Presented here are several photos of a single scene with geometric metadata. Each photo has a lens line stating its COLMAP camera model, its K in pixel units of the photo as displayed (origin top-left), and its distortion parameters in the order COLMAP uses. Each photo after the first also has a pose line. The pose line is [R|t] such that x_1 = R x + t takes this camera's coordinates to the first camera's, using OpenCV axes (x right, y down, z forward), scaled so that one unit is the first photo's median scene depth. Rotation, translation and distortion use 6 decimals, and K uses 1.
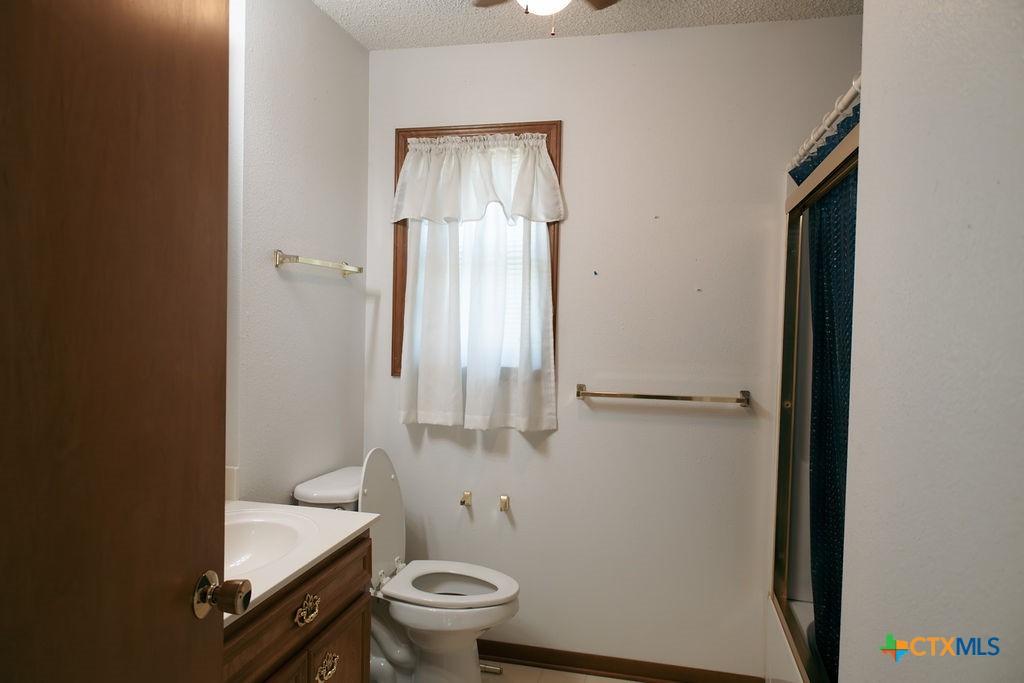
lens RADIAL K [[669.4, 0, 507.5], [0, 669.4, 344.7], [0, 0, 1]] dist [-0.003504, 0.004232]
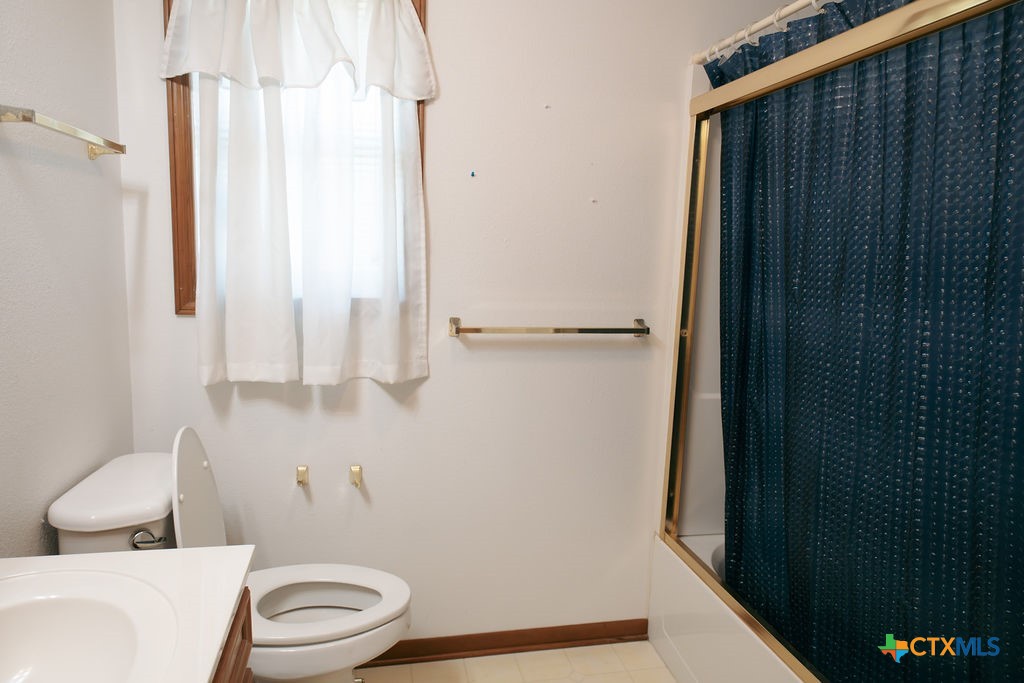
lens RADIAL K [[669.4, 0, 507.5], [0, 669.4, 344.7], [0, 0, 1]] dist [-0.003504, 0.004232]
pose [[0.901012, -0.054634, 0.430341, -0.175449], [0.000078, 0.992058, 0.125783, -0.008526], [-0.433795, -0.113298, 0.893860, 0.264426]]
